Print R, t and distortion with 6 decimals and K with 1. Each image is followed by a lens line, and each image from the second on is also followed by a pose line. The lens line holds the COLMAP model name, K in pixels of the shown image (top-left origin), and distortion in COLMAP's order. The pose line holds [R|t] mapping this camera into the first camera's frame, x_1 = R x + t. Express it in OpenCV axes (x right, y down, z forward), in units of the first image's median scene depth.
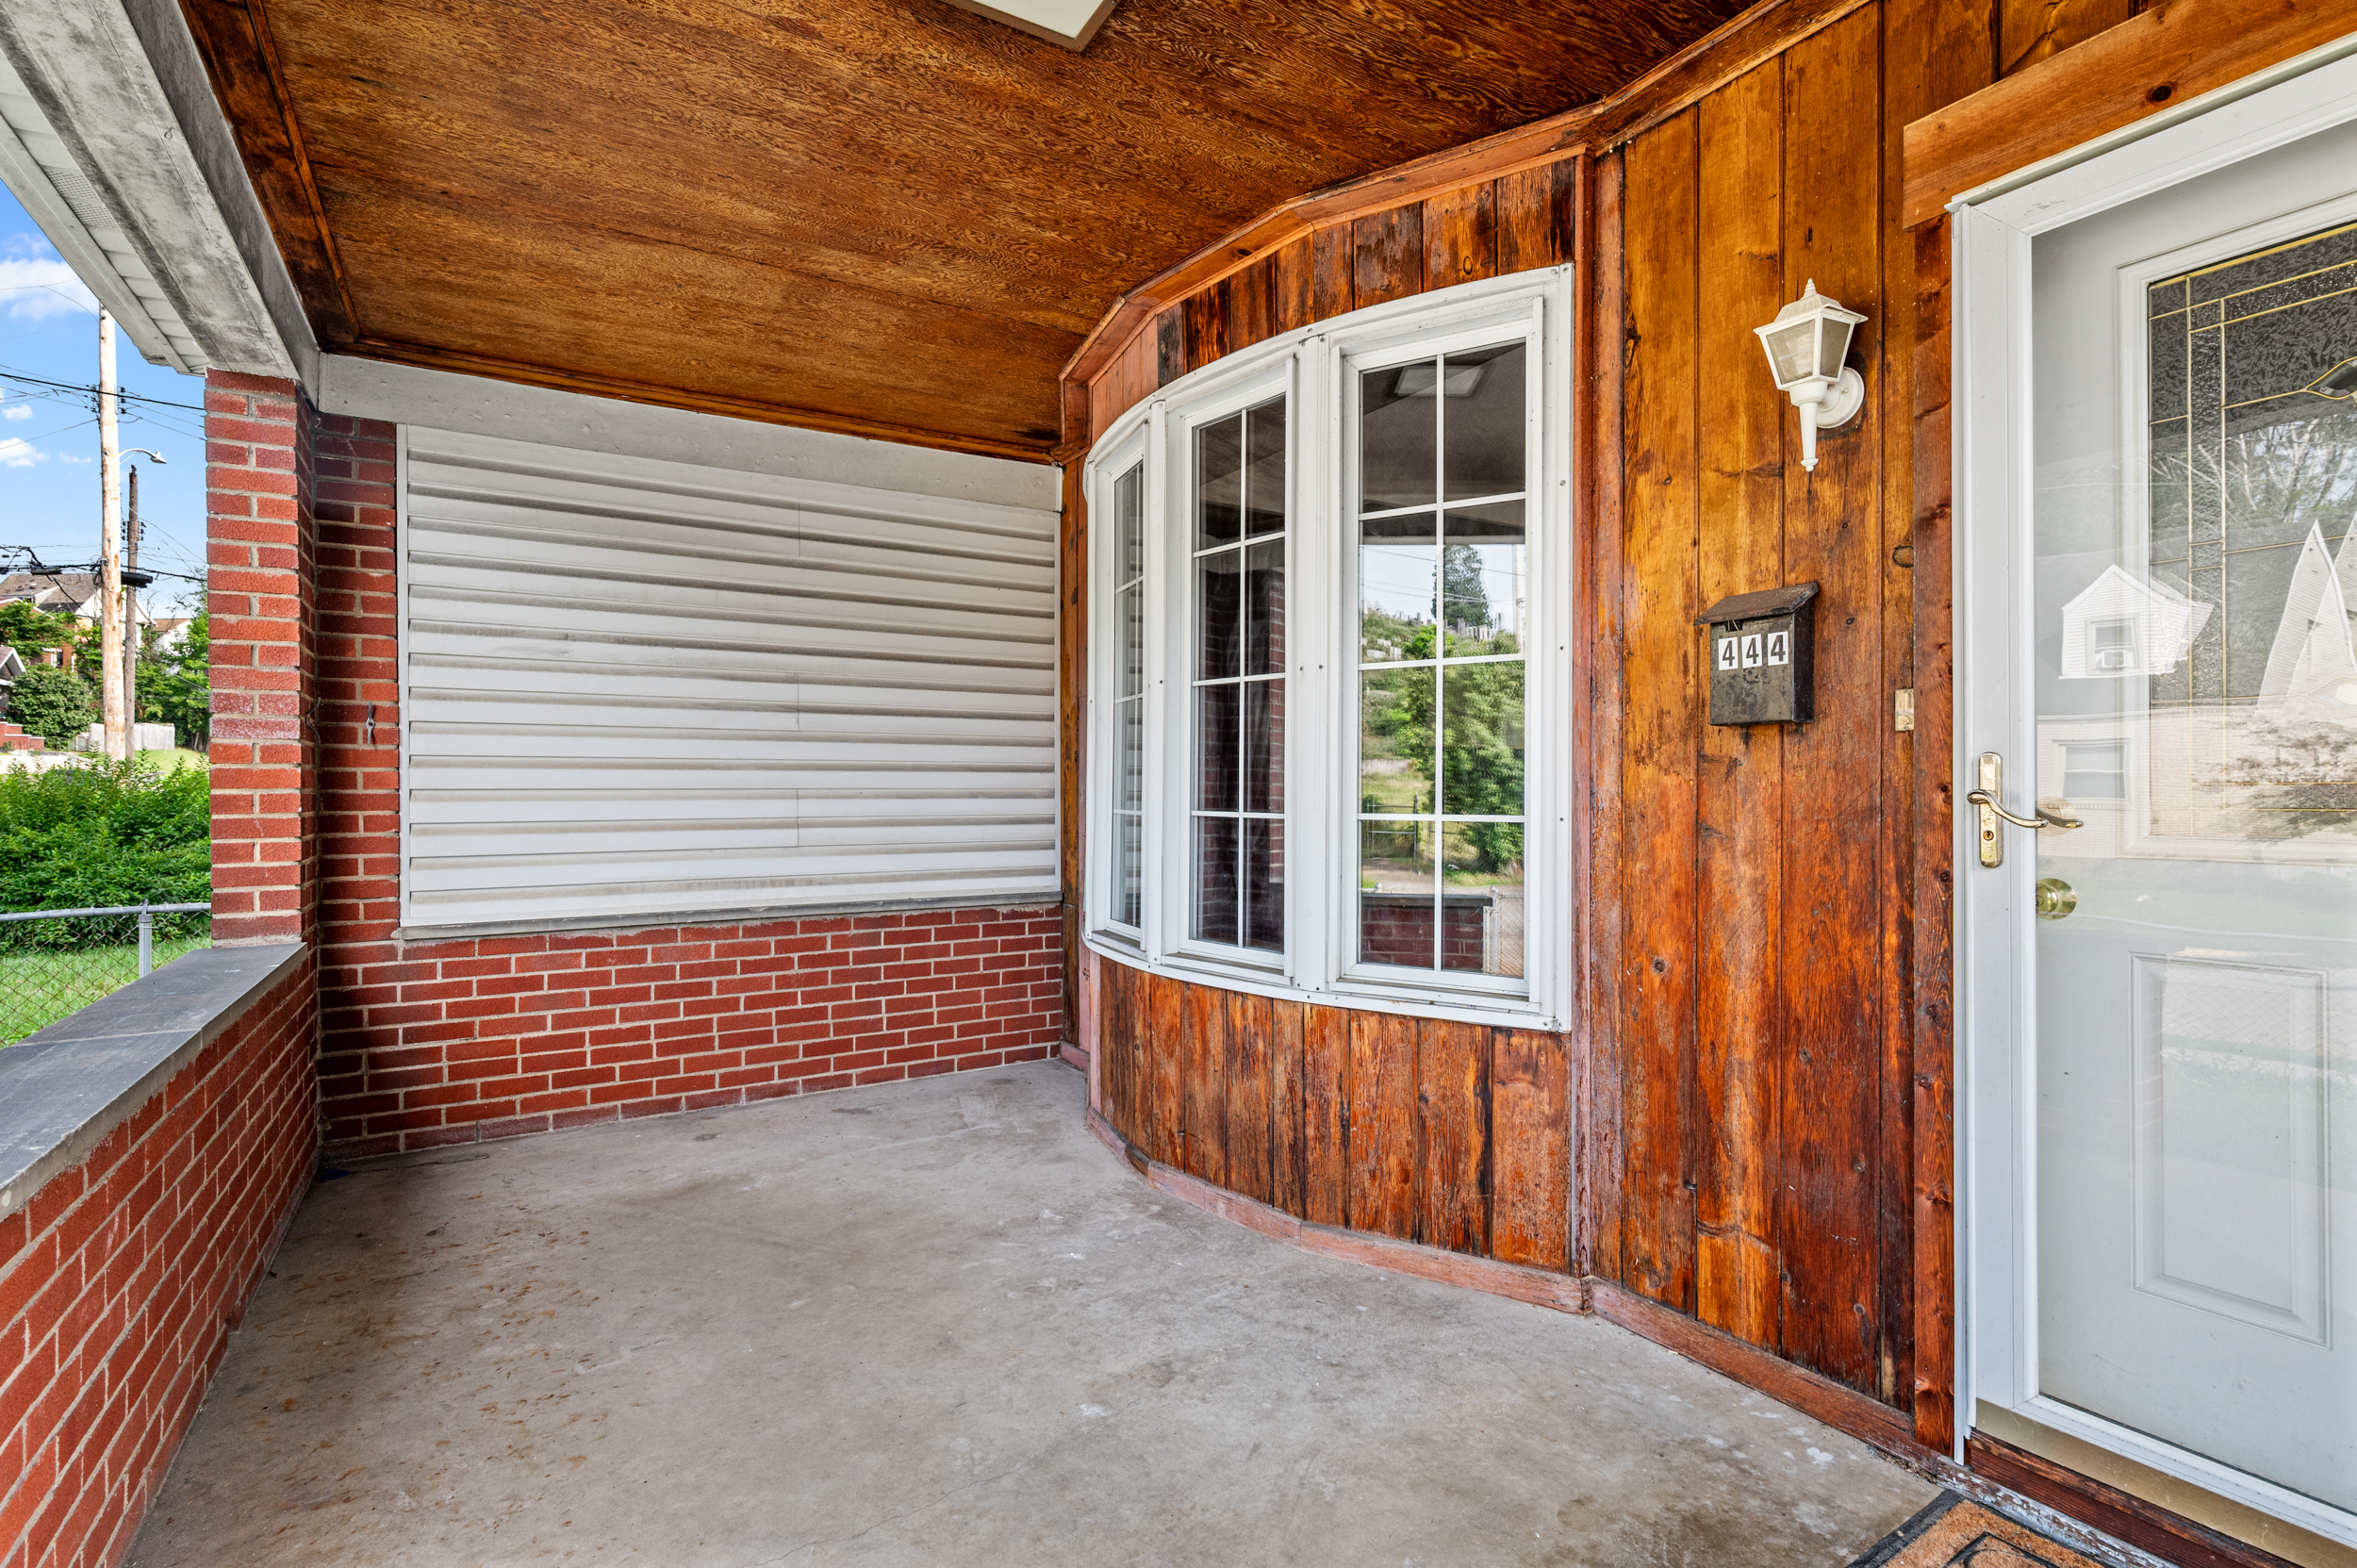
lens RADIAL K [[1101.1, 0, 1179.5], [0, 1101.1, 780.0], [0, 0, 1]] dist [0.000918, 0.000178]
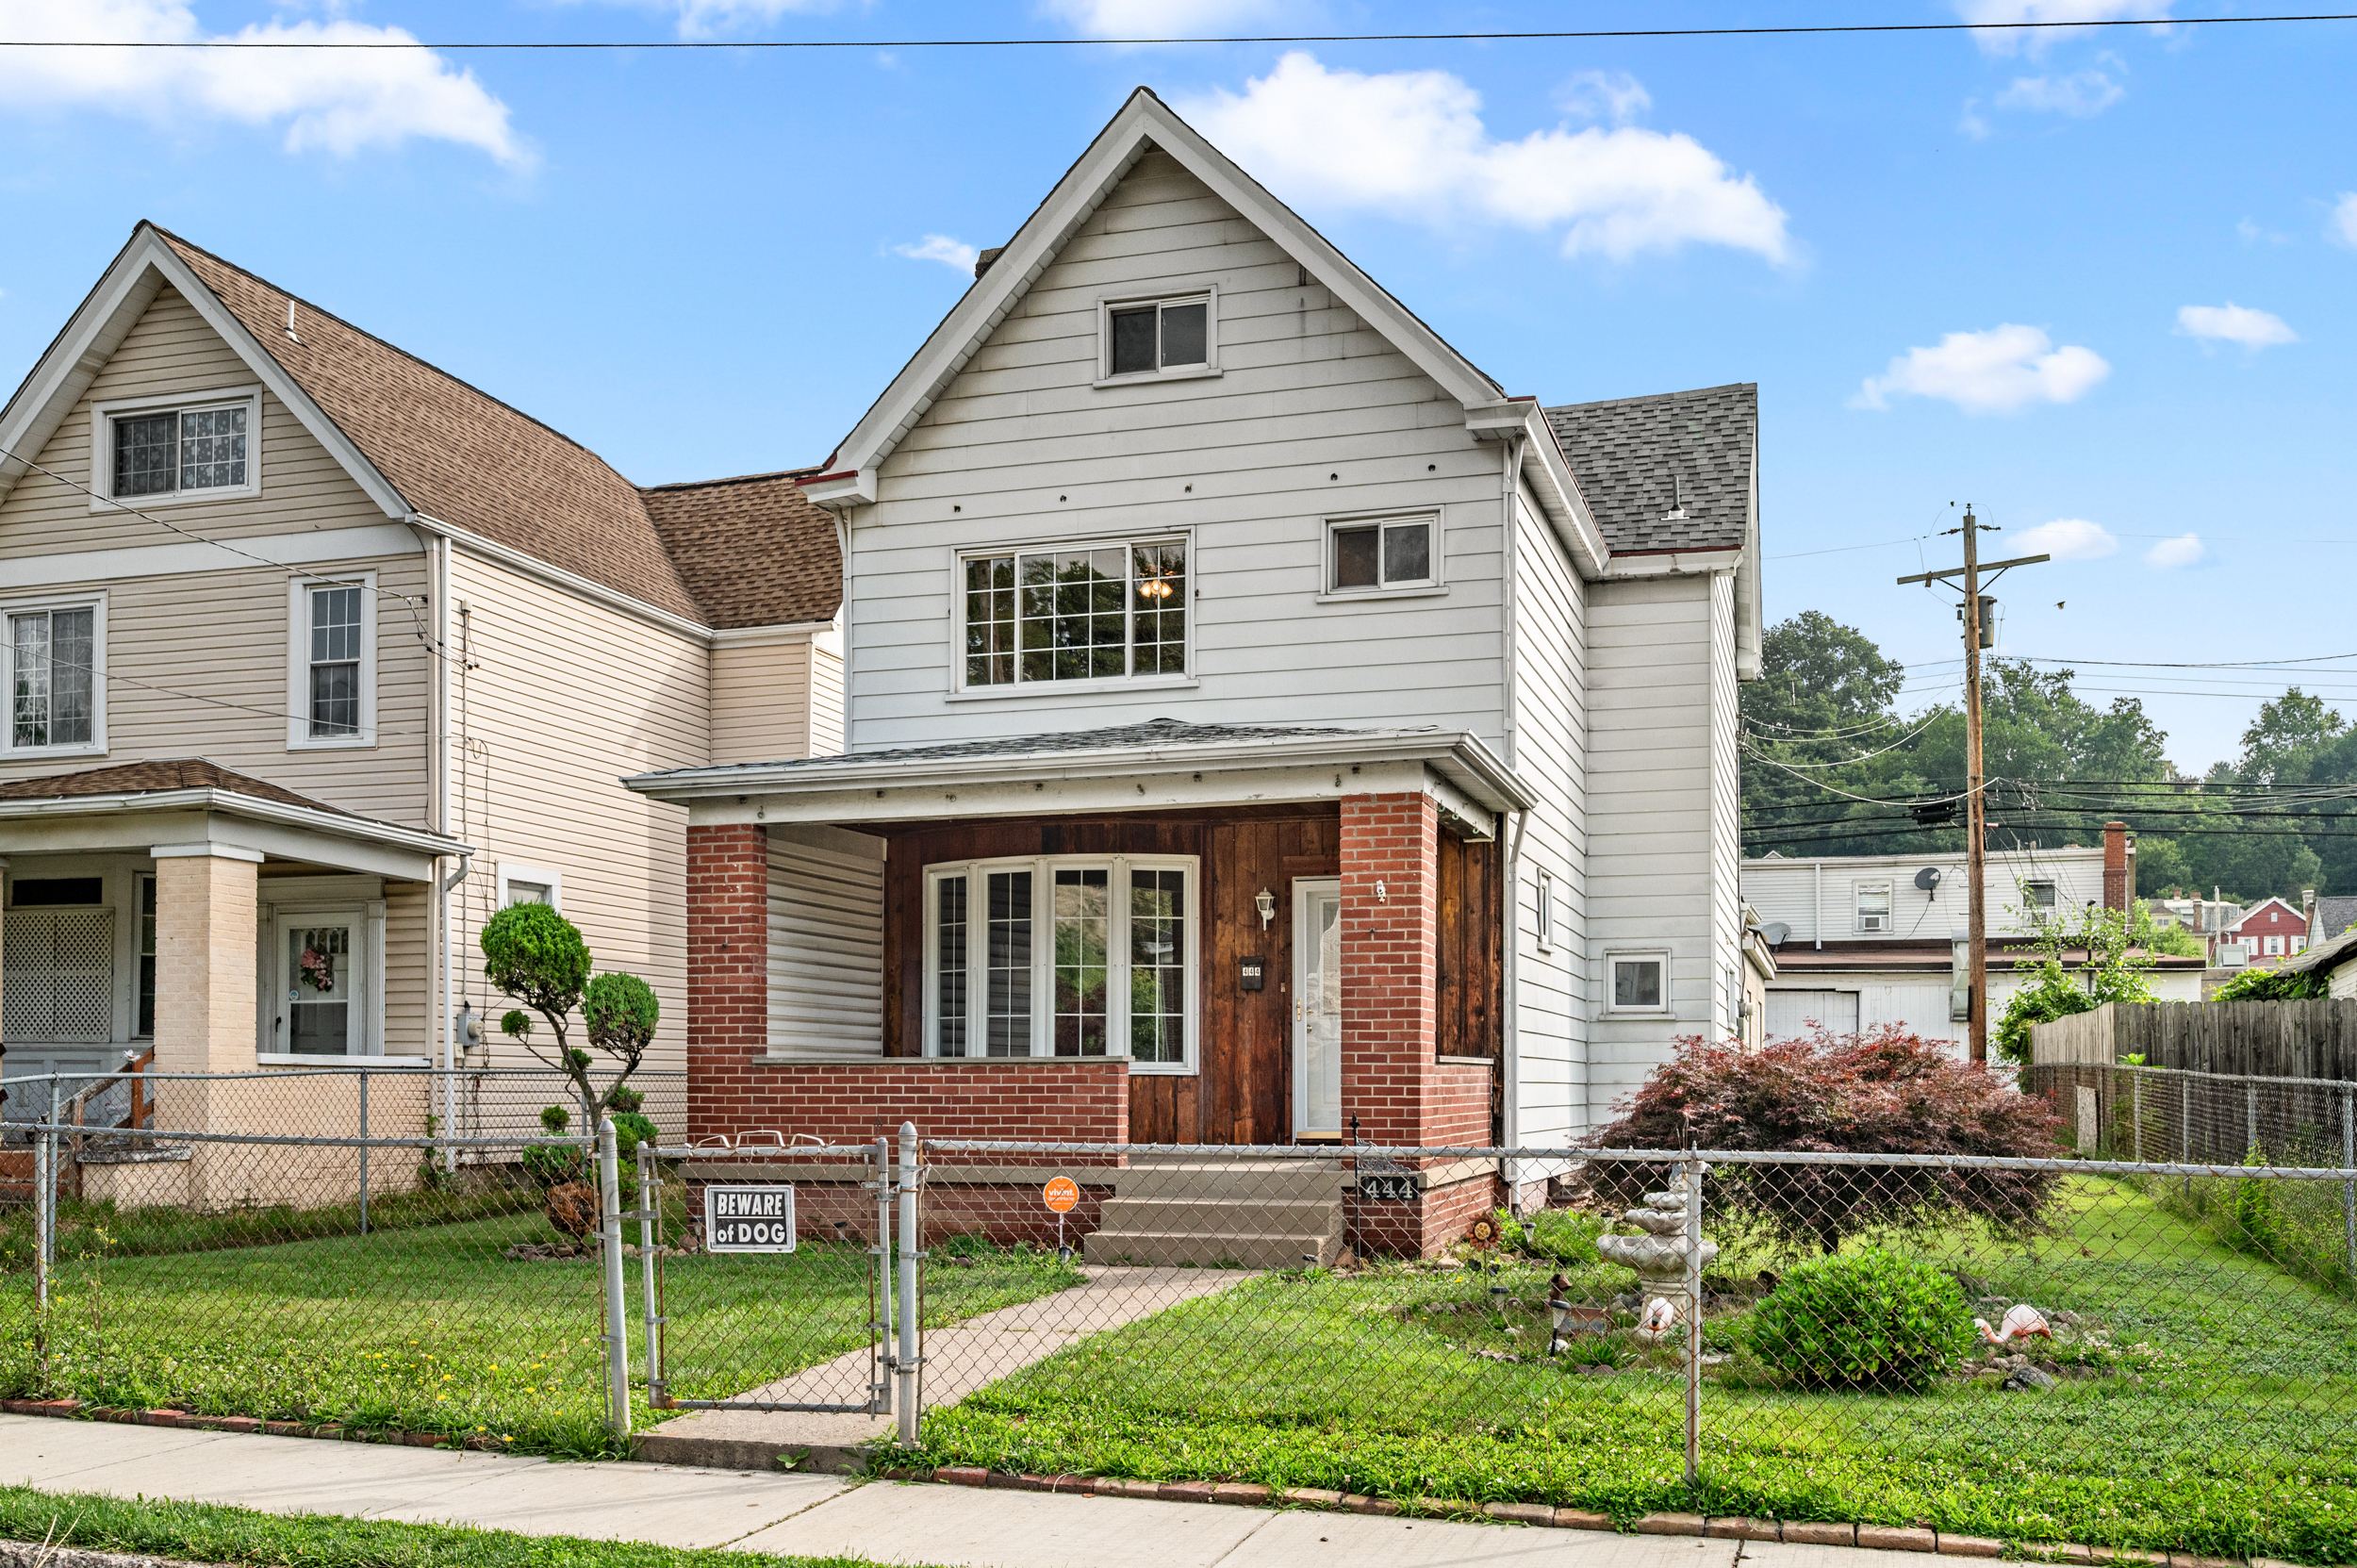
lens RADIAL K [[2140.7, 0, 1178.5], [0, 2140.7, 784.0], [0, 0, 1]] dist [-0.003122, -0.001525]
pose [[0.757591, 0.096936, 0.645491, -4.549831], [-0.009132, 0.990388, -0.138014, 0.273153], [-0.652666, 0.098663, 0.751194, -4.531215]]
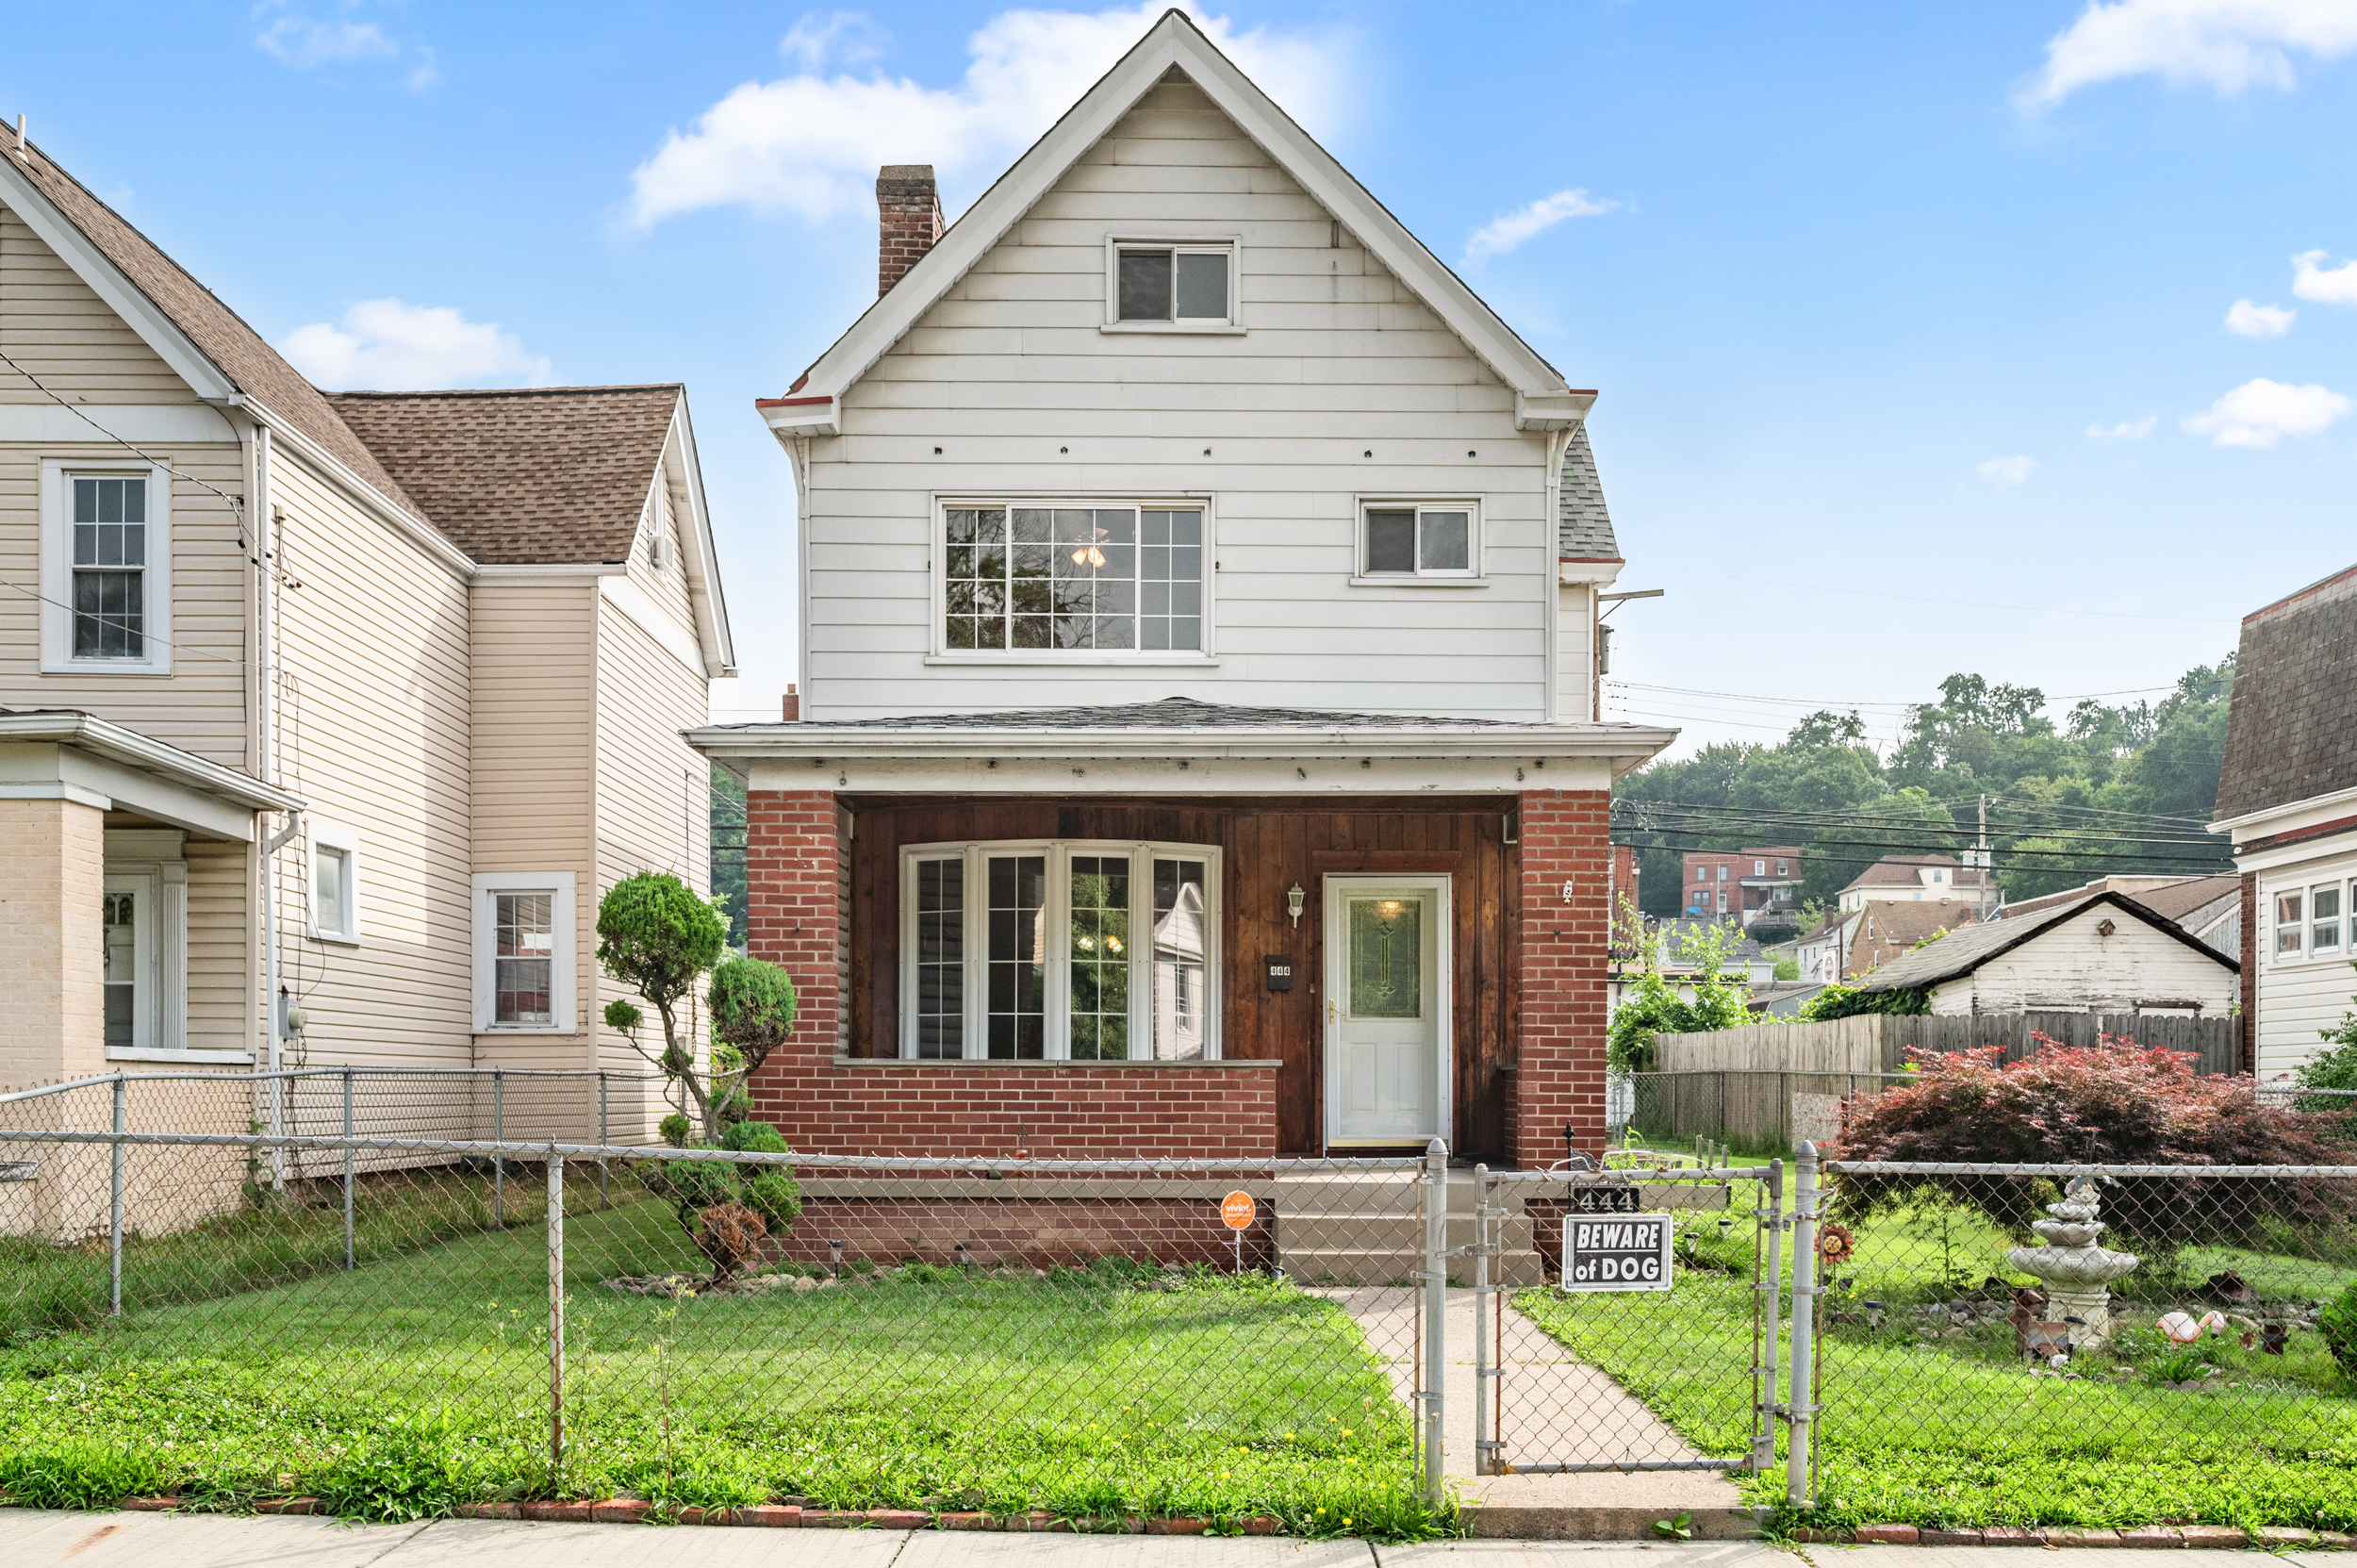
lens RADIAL K [[2160.7, 0, 1178.4], [0, 2160.7, 853.5], [0, 0, 1]] dist [-0.003529, 0.001813]
pose [[0.523280, 0.099555, 0.846326, -5.706114], [-0.014000, 0.994023, -0.108272, 0.279015], [-0.852046, 0.044809, 0.521546, -2.487405]]
